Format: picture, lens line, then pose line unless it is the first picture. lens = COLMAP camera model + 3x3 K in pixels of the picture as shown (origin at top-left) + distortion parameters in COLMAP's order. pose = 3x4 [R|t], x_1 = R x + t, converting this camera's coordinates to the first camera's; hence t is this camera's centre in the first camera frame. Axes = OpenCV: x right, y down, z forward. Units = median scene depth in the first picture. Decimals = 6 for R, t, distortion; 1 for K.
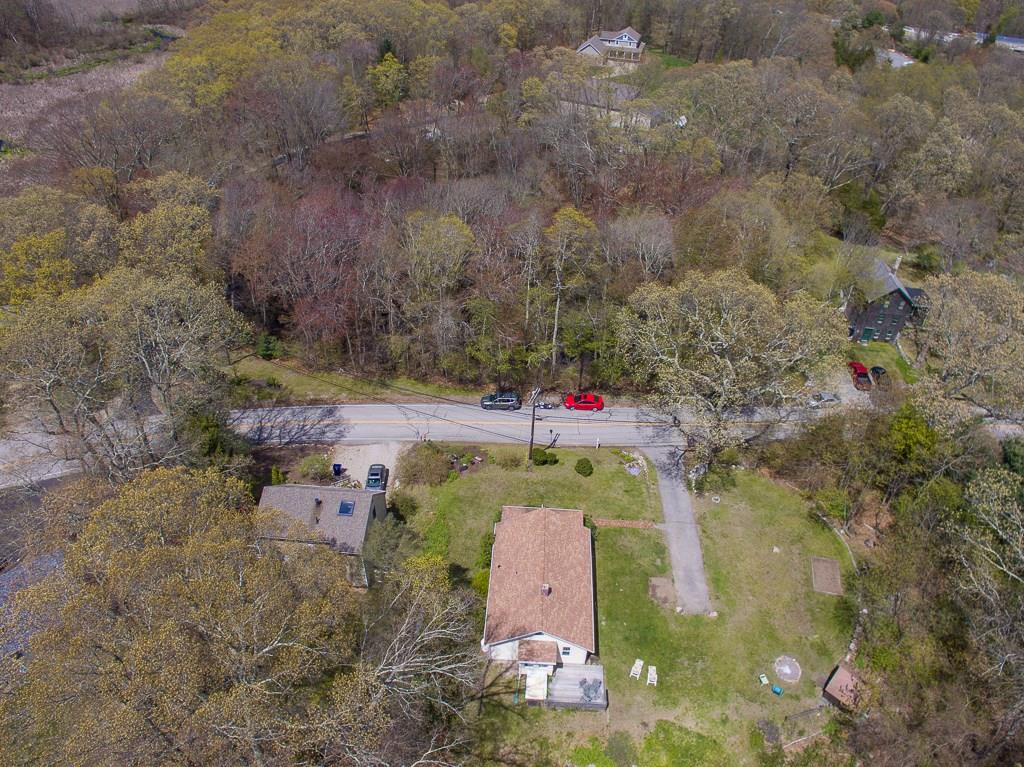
lens RADIAL K [[691.0, 0, 530.9], [0, 691.0, 381.3], [0, 0, 1]] dist [-0.122411, 0.088175]
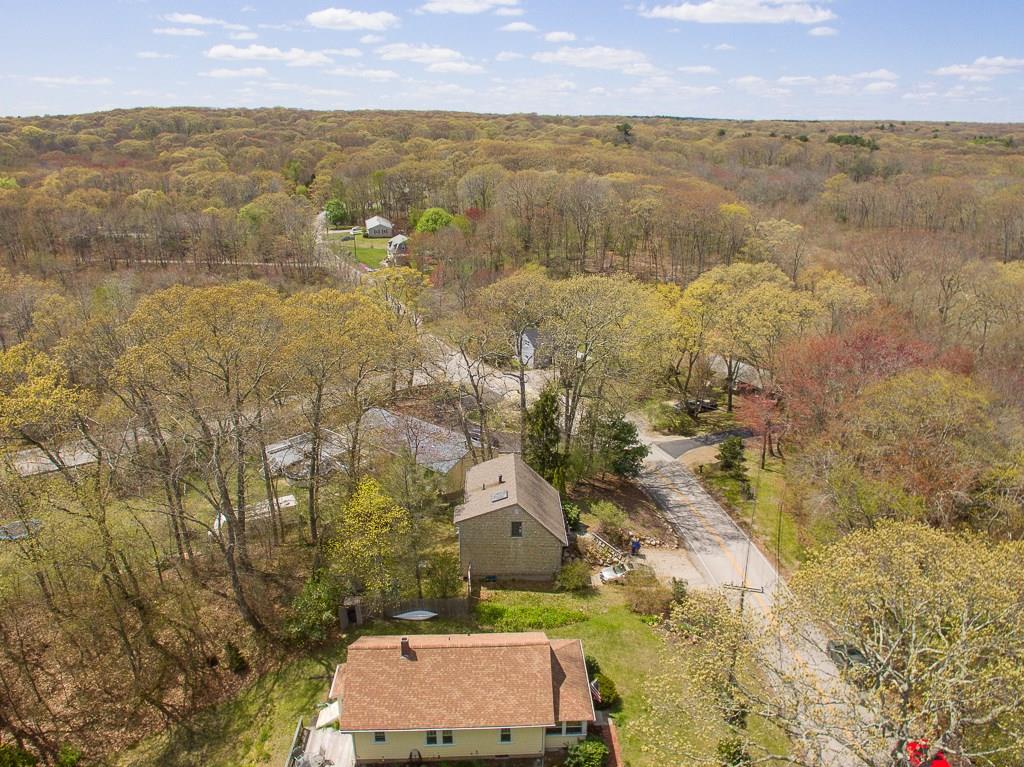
lens RADIAL K [[749.6, 0, 532.9], [0, 749.6, 380.6], [0, 0, 1]] dist [-0.122972, 0.091939]
pose [[0.099026, 0.284838, -0.953447, 0.561338], [-0.614601, 0.771062, 0.166518, -0.116751], [0.782598, 0.569500, 0.251417, 0.549319]]
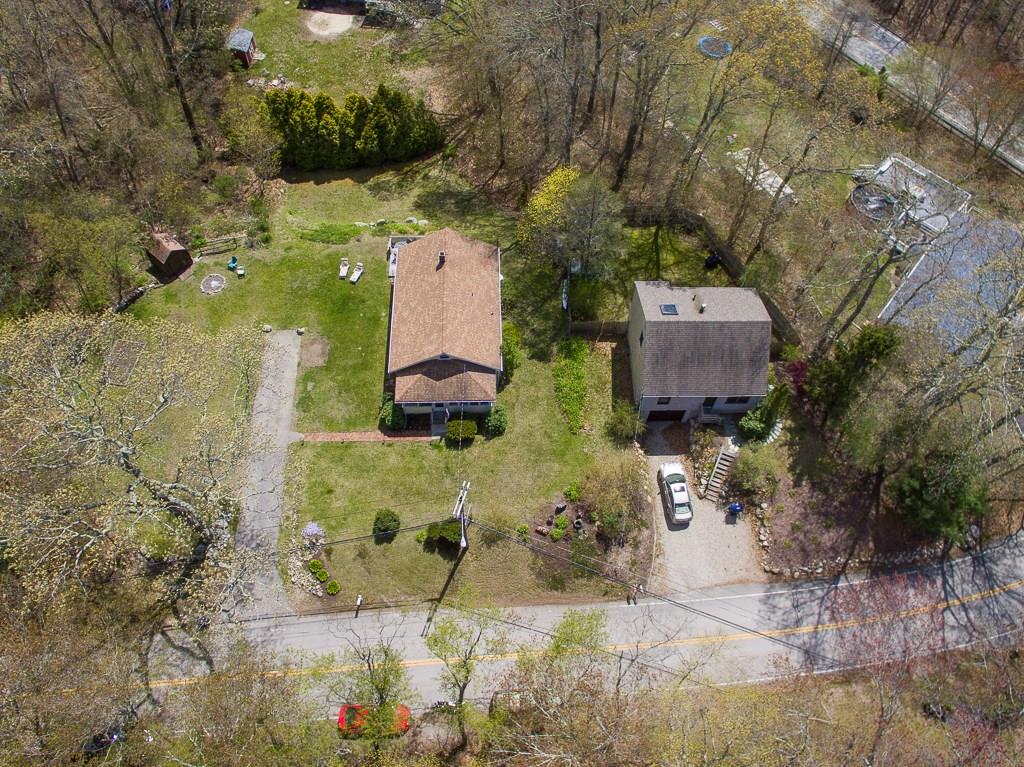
lens RADIAL K [[749.6, 0, 532.9], [0, 749.6, 380.6], [0, 0, 1]] dist [-0.122972, 0.091939]
pose [[-0.992856, 0.025416, -0.116576, 0.015899], [-0.118632, -0.105950, 0.987269, -0.611584], [0.012742, 0.994047, 0.108208, 0.797500]]
